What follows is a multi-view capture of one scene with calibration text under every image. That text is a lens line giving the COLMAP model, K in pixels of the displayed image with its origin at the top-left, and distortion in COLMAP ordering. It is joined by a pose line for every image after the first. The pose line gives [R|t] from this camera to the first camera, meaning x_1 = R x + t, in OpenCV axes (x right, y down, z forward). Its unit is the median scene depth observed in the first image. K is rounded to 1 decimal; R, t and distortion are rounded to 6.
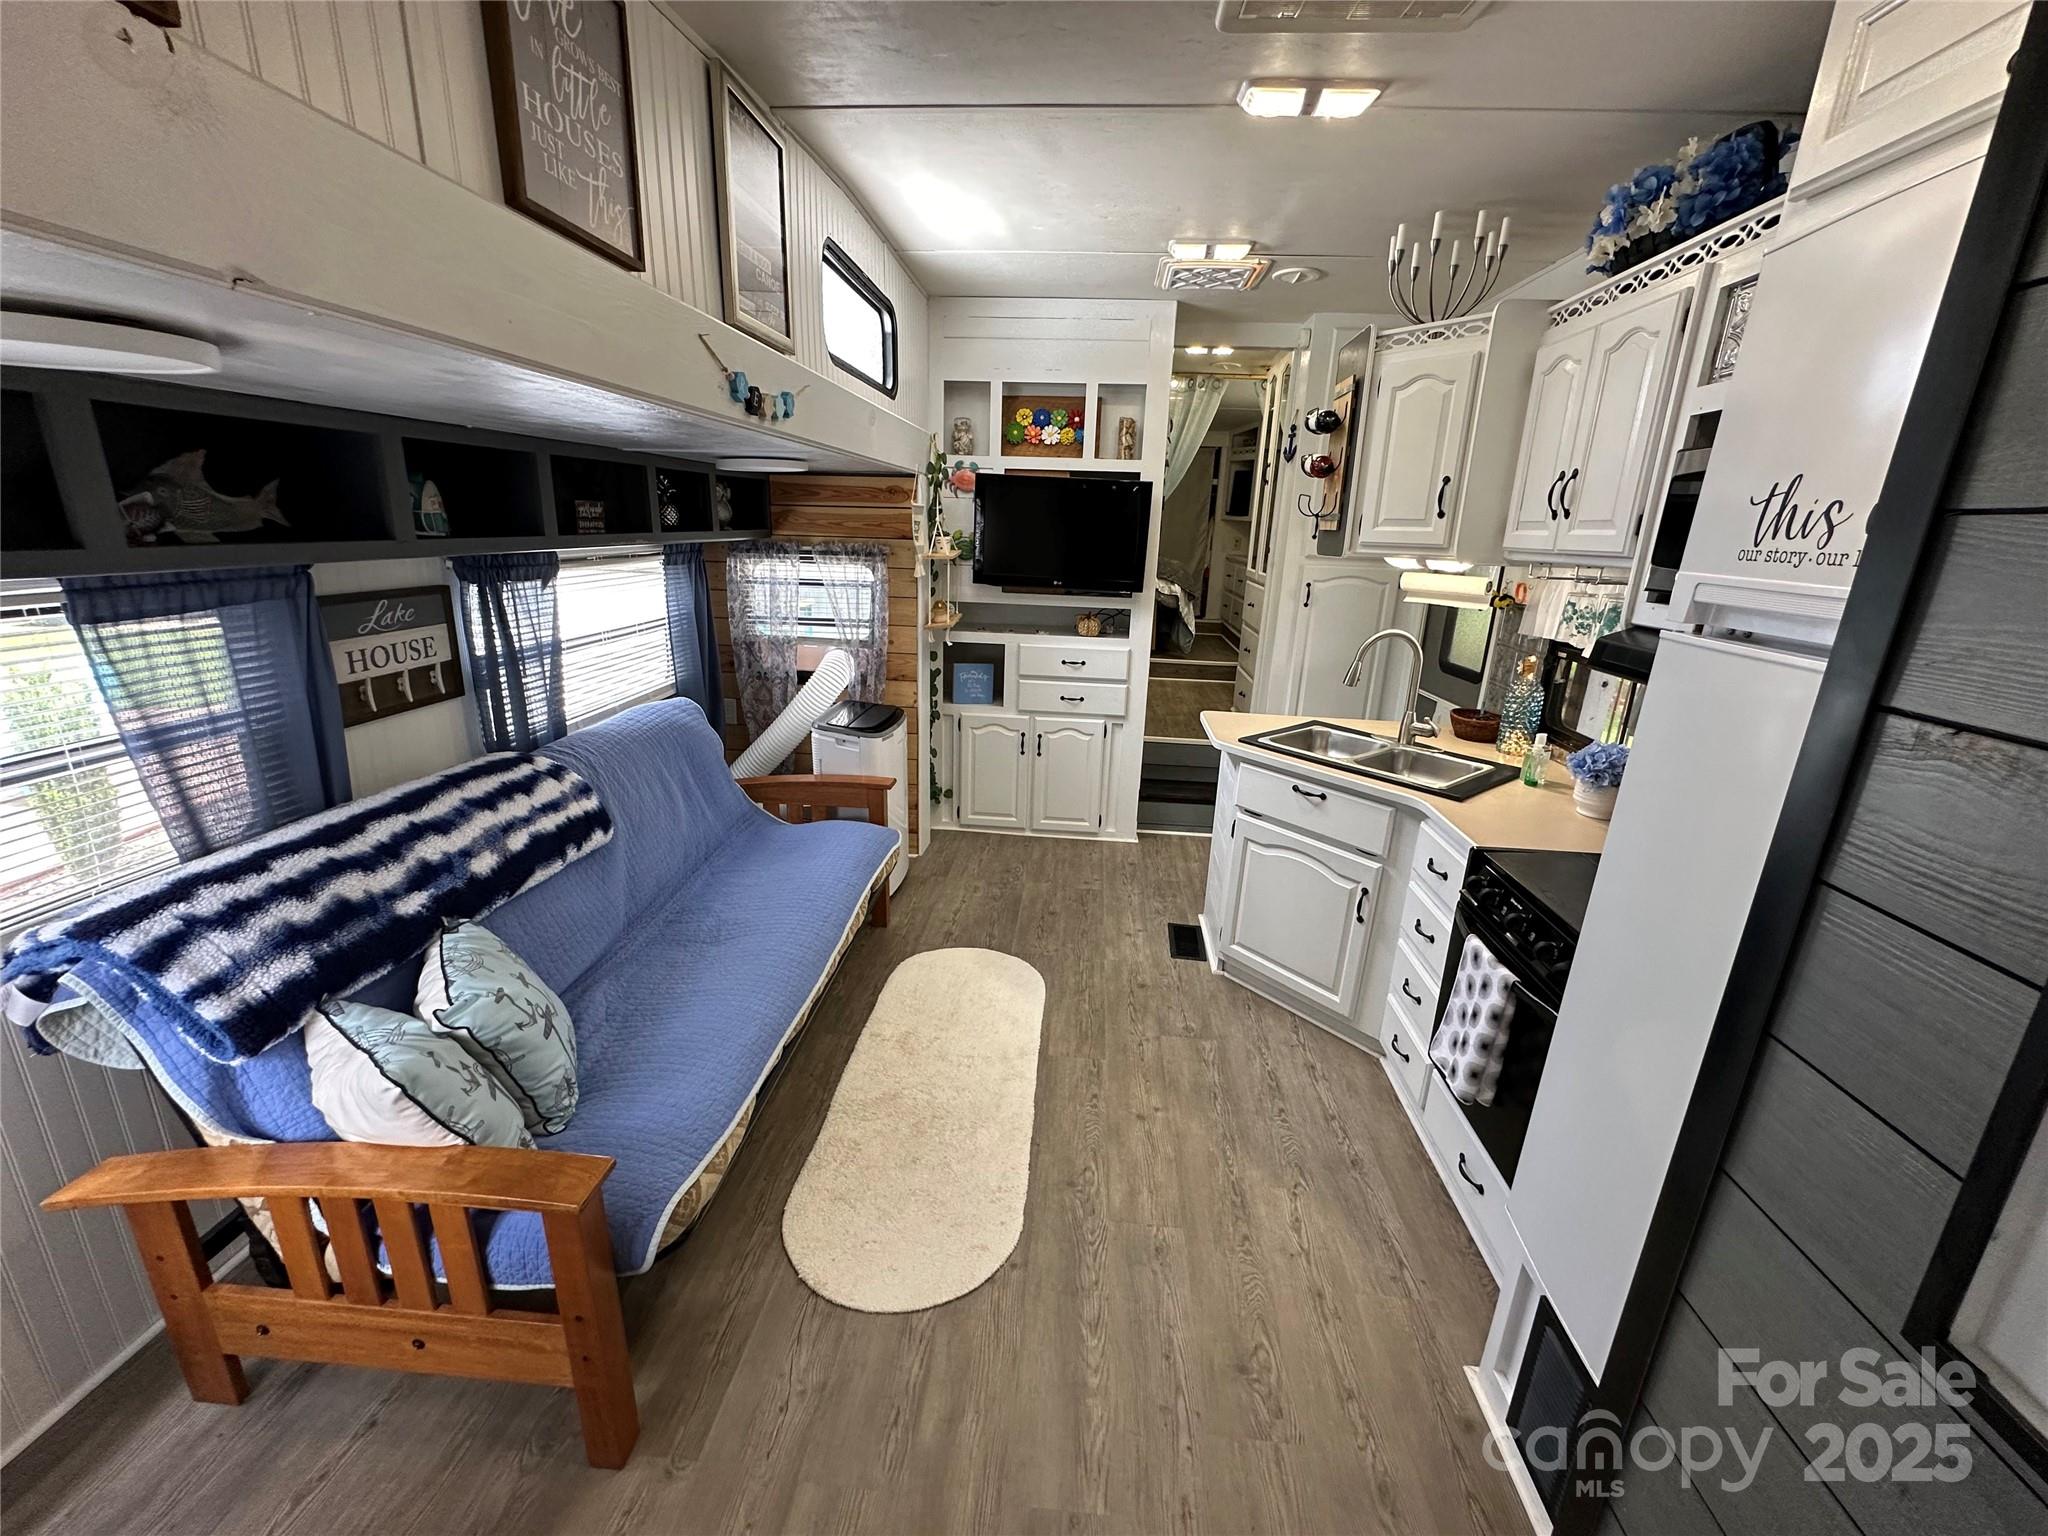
lens RADIAL K [[821.6, 0, 1025.3], [0, 821.6, 771.8], [0, 0, 1]] dist [0.000728, 0.000554]
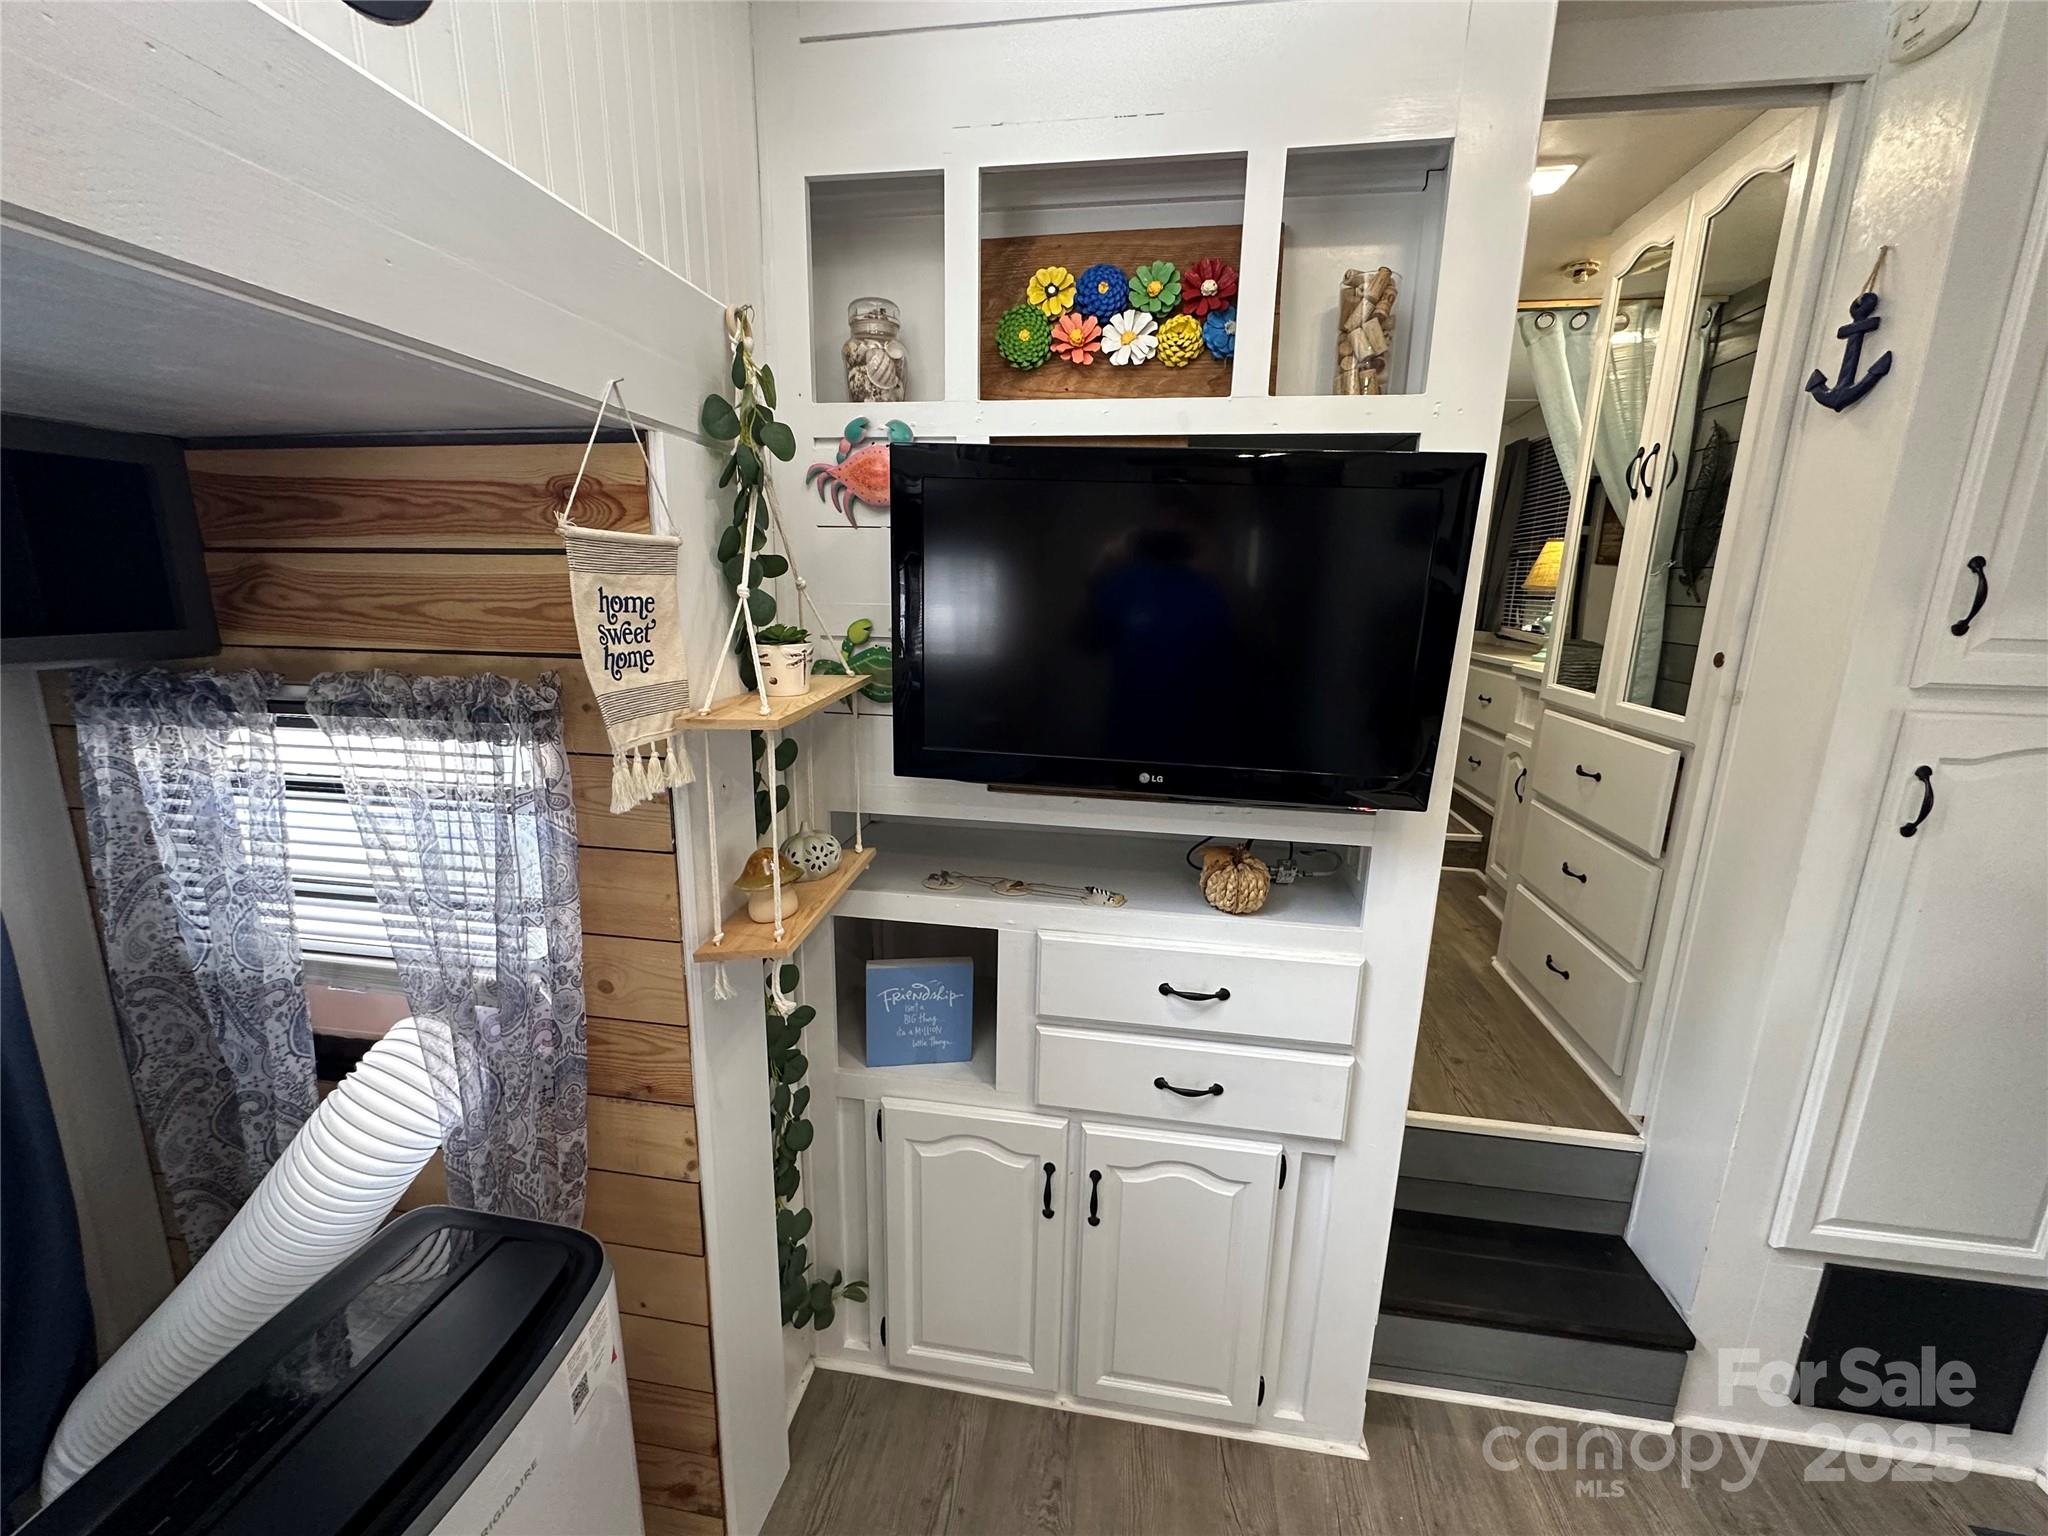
lens RADIAL K [[821.6, 0, 1020.7], [0, 821.6, 764.3], [0, 0, 1]] dist [0.000728, 0.000554]
pose [[0.997205, 0.003192, -0.074647, 0.012346], [-0.009399, 0.996509, -0.082957, -0.208317], [0.074122, 0.083427, 0.993753, 0.677964]]
